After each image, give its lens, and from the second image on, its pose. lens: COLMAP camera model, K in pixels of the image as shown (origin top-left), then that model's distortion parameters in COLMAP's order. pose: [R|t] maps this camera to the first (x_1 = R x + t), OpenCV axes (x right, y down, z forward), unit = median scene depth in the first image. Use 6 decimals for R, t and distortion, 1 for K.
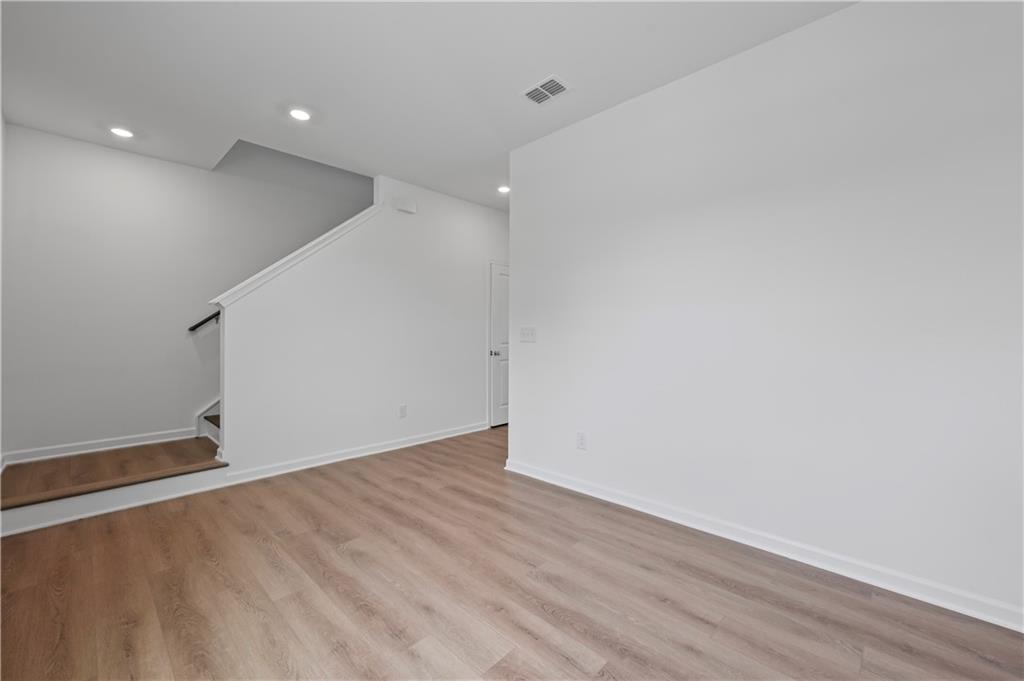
lens RADIAL K [[412.1, 0, 512.0], [0, 412.1, 340.5], [0, 0, 1]] dist [-0.000601, -0.000102]
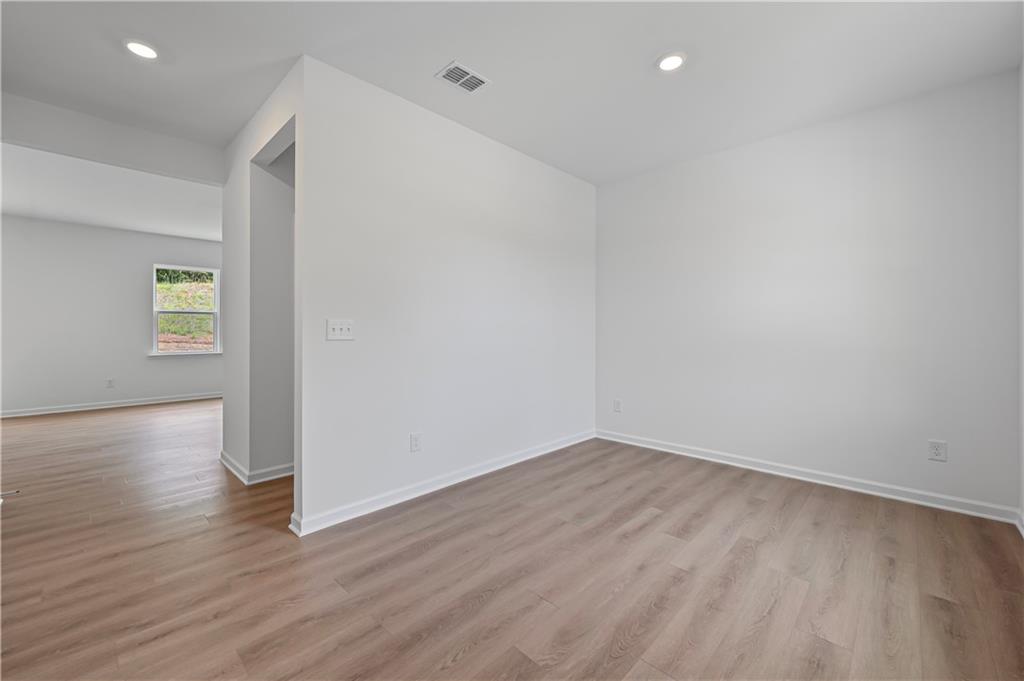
lens RADIAL K [[412.1, 0, 512.0], [0, 412.1, 340.5], [0, 0, 1]] dist [-0.000601, -0.000102]
pose [[0.006268, -0.023470, 0.999705, -1.063811], [0.014679, 0.999619, 0.023376, -0.013029], [-0.999873, 0.014528, 0.006610, 1.064395]]
